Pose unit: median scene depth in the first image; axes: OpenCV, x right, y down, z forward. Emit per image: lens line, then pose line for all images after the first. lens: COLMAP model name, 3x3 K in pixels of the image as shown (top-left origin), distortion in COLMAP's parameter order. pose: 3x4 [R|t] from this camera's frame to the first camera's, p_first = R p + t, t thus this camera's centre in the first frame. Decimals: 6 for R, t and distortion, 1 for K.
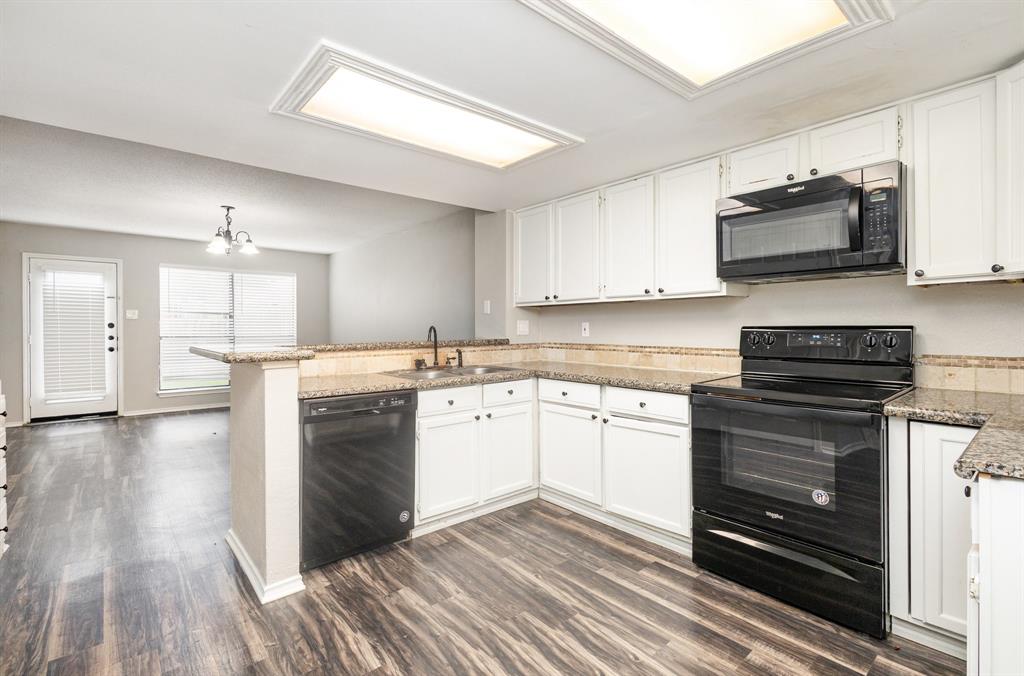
lens RADIAL K [[491.7, 0, 512.6], [0, 491.7, 328.7], [0, 0, 1]] dist [0.001136, 0.000039]
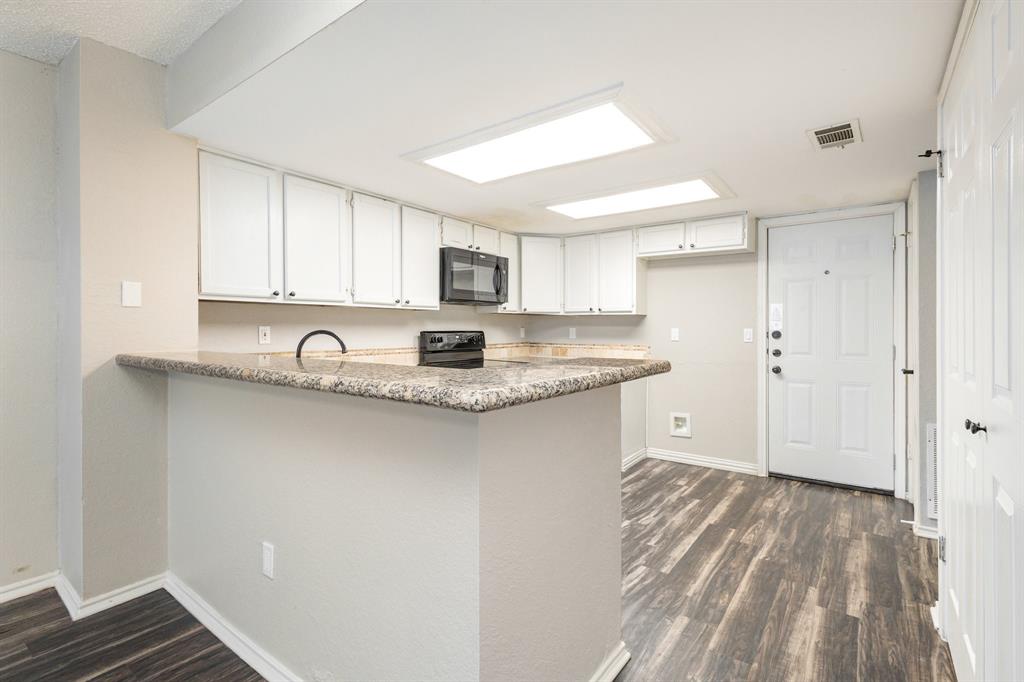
lens RADIAL K [[476.2, 0, 517.5], [0, 476.2, 332.8], [0, 0, 1]] dist [0.011682, -0.005681]
pose [[-0.243557, -0.007430, 0.969858, -1.388243], [-0.000605, 0.999972, 0.007509, -0.016315], [-0.969886, 0.001243, -0.243555, 1.524577]]
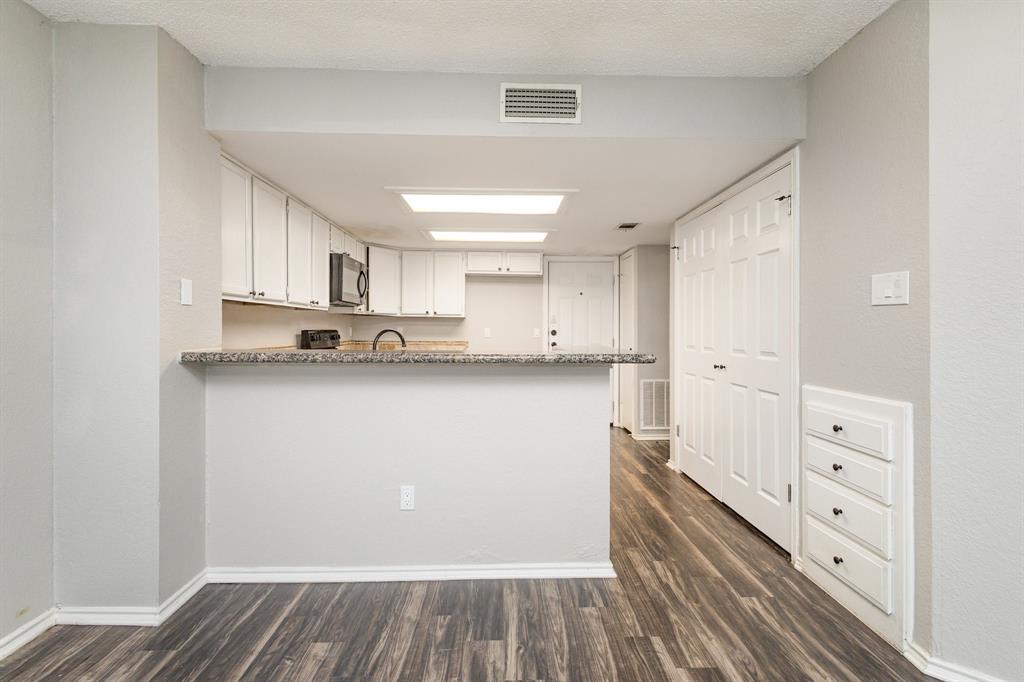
lens RADIAL K [[476.2, 0, 517.5], [0, 476.2, 332.8], [0, 0, 1]] dist [0.011682, -0.005681]
pose [[-0.795922, -0.007072, 0.605358, -1.365038], [-0.003659, 0.999970, 0.006872, -0.013134], [-0.605388, 0.003255, -0.795924, 2.552690]]
